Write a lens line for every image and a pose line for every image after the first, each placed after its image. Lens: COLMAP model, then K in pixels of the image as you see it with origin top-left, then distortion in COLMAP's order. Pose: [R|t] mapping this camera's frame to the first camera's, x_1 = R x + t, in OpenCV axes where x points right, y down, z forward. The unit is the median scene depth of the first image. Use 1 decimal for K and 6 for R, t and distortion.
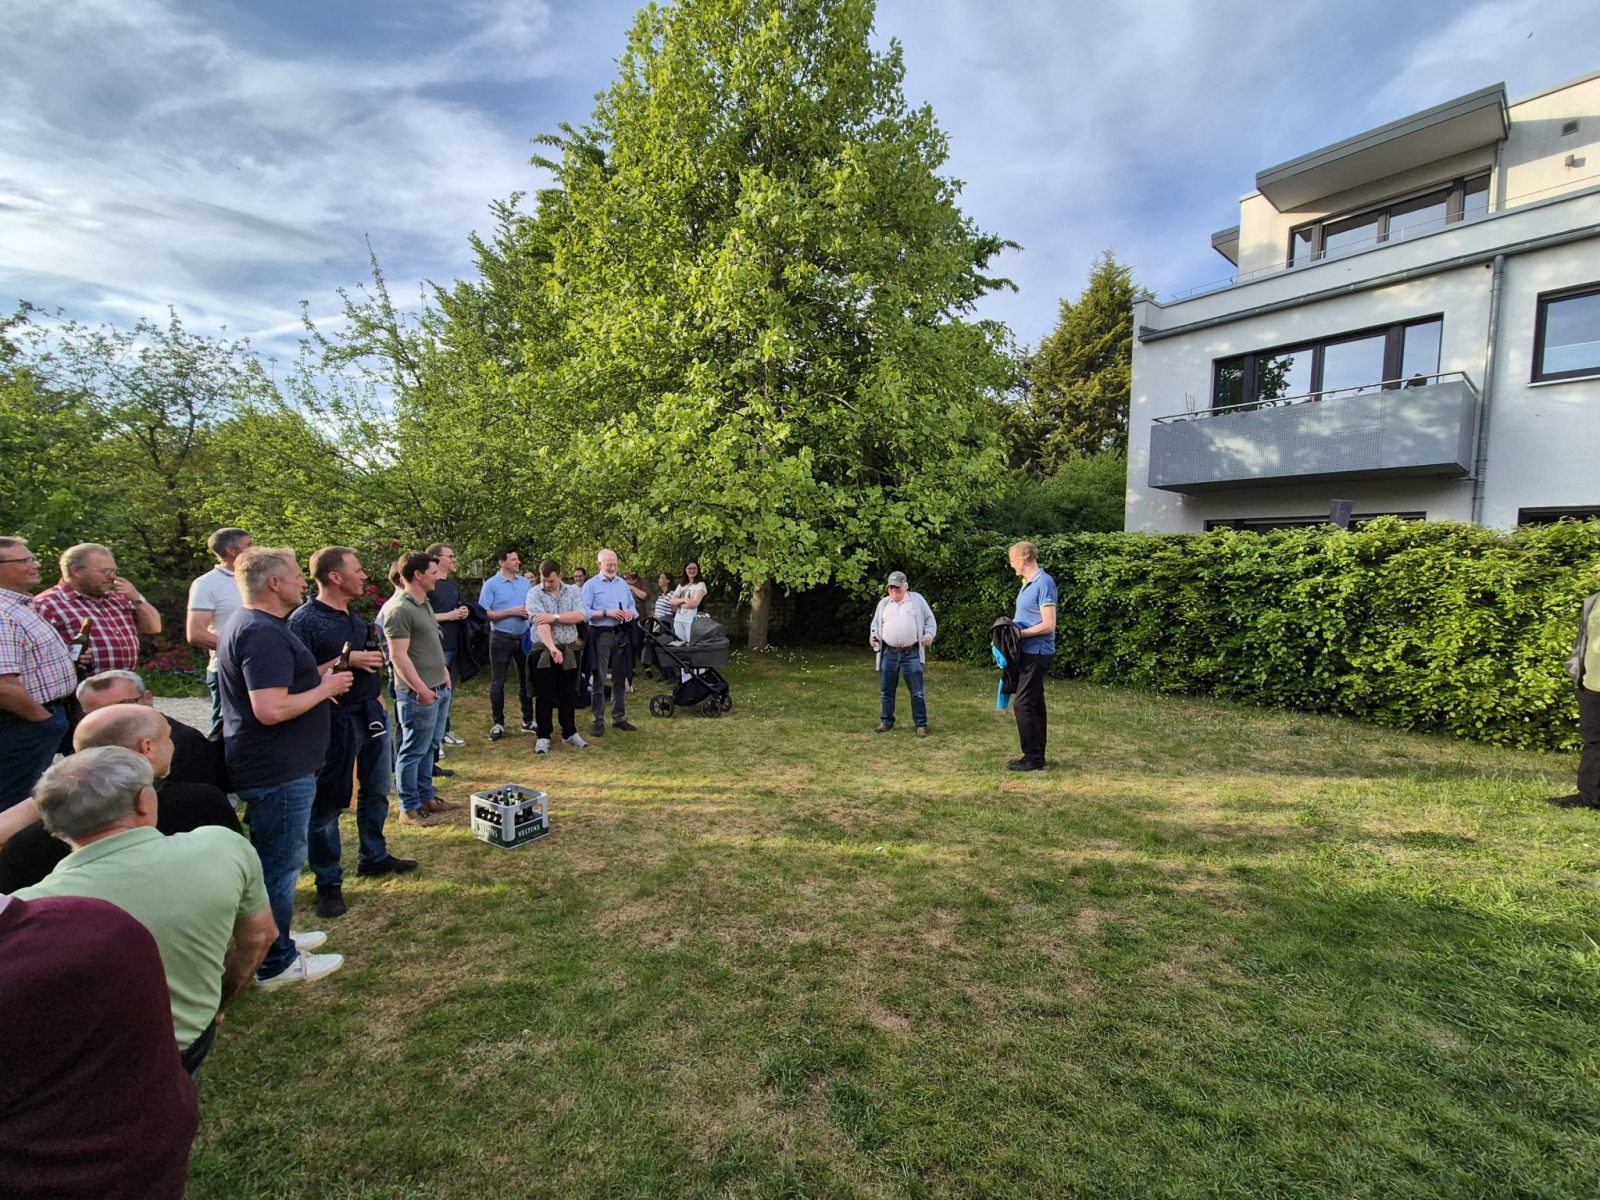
lens RADIAL K [[656.7, 0, 800.0], [0, 656.7, 614.4], [0, 0, 1]] dist [0.000873, 0.000497]
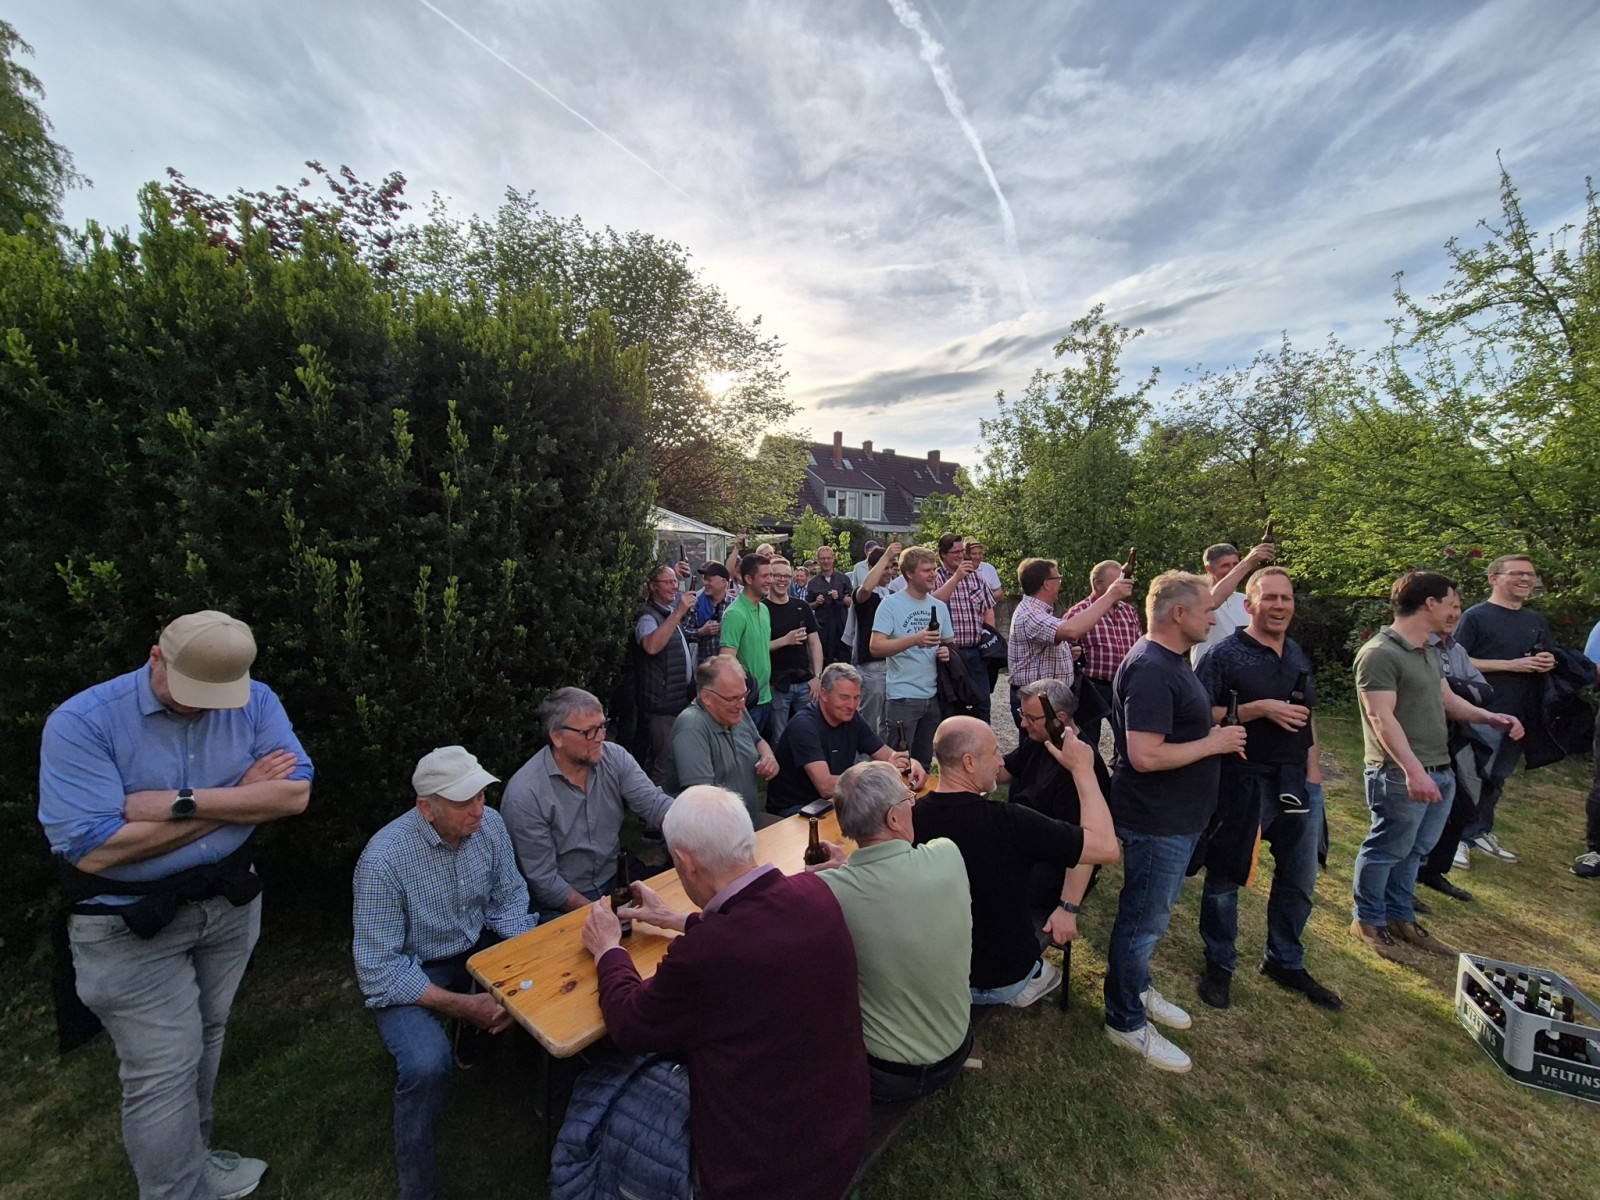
lens RADIAL K [[659.9, 0, 802.0], [0, 659.9, 610.5], [0, 0, 1]] dist [0.002260, 0.000708]
pose [[0.170246, 0.076402, -0.982435, 0.000604], [-0.090070, 0.994023, 0.061695, -0.023646], [0.981277, 0.077984, 0.176110, 0.135172]]
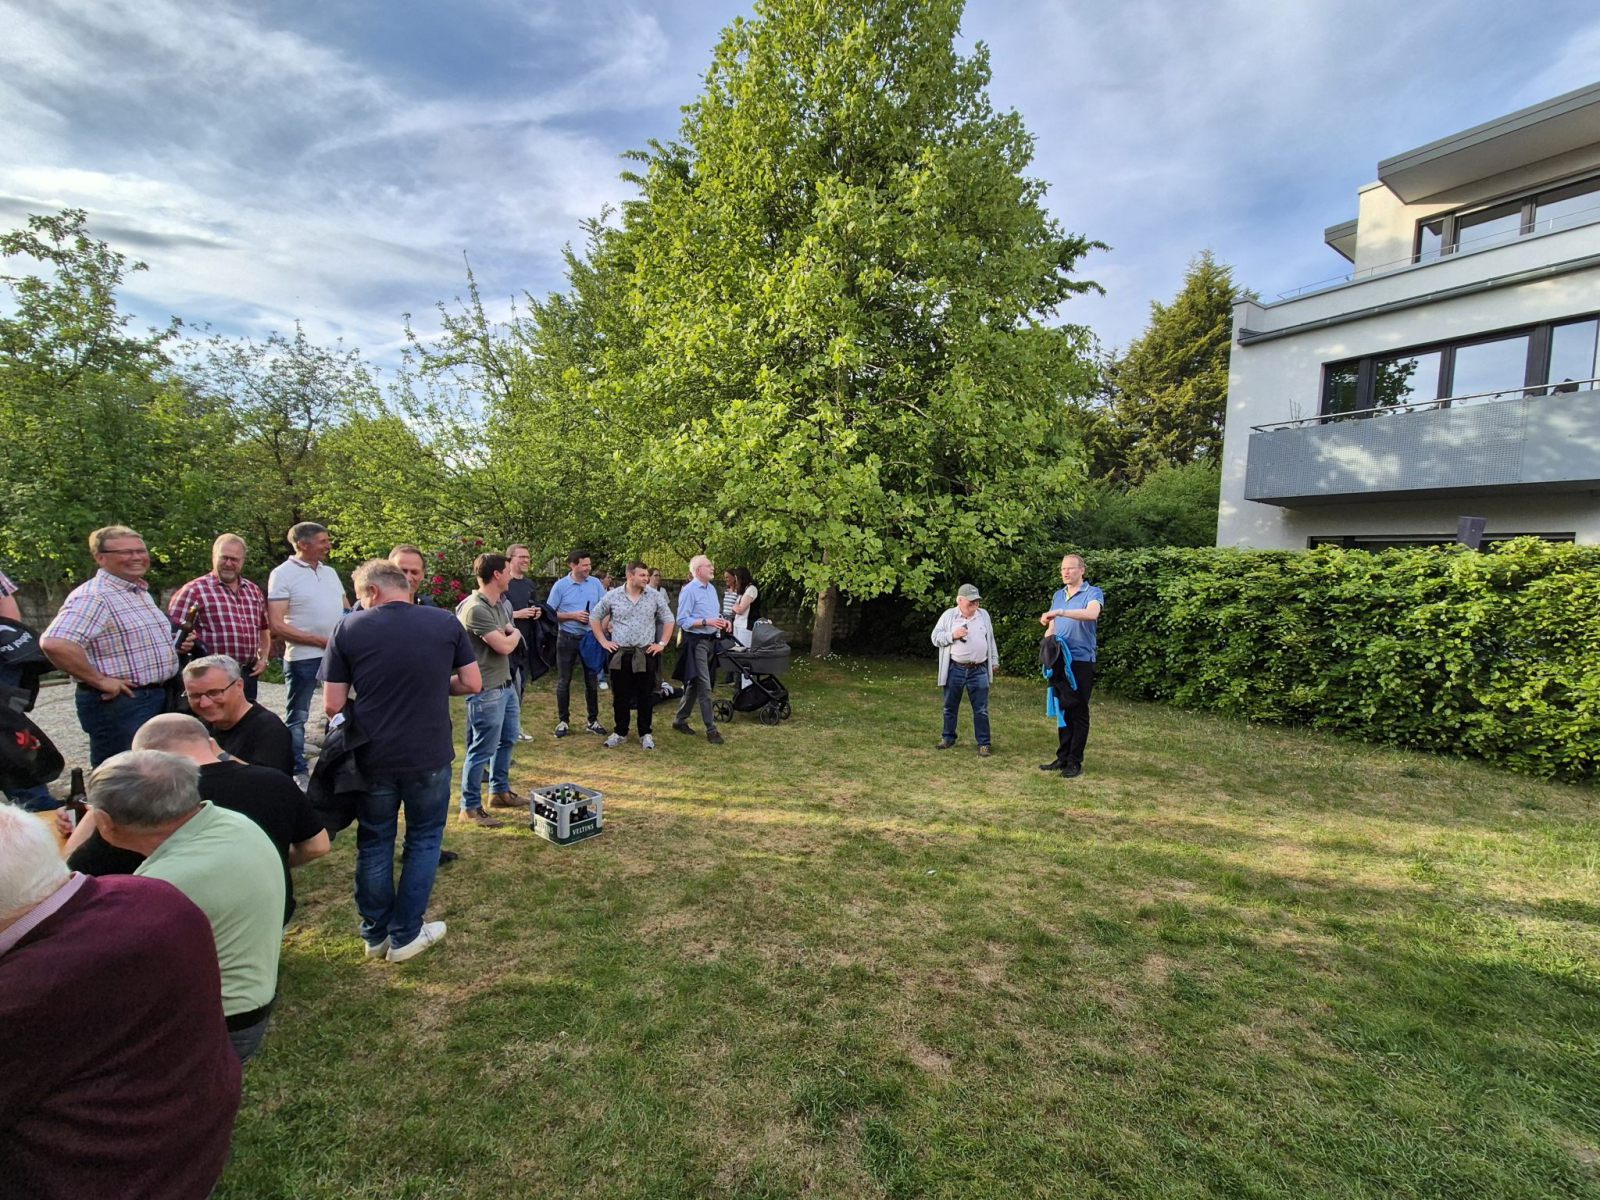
lens RADIAL K [[659.9, 0, 802.0], [0, 659.9, 610.5], [0, 0, 1]] dist [0.002260, 0.000708]
pose [[0.994261, 0.032924, -0.101793, 0.009213], [-0.034518, 0.999307, -0.013929, -0.002674], [0.101264, 0.017363, 0.994708, 0.007701]]
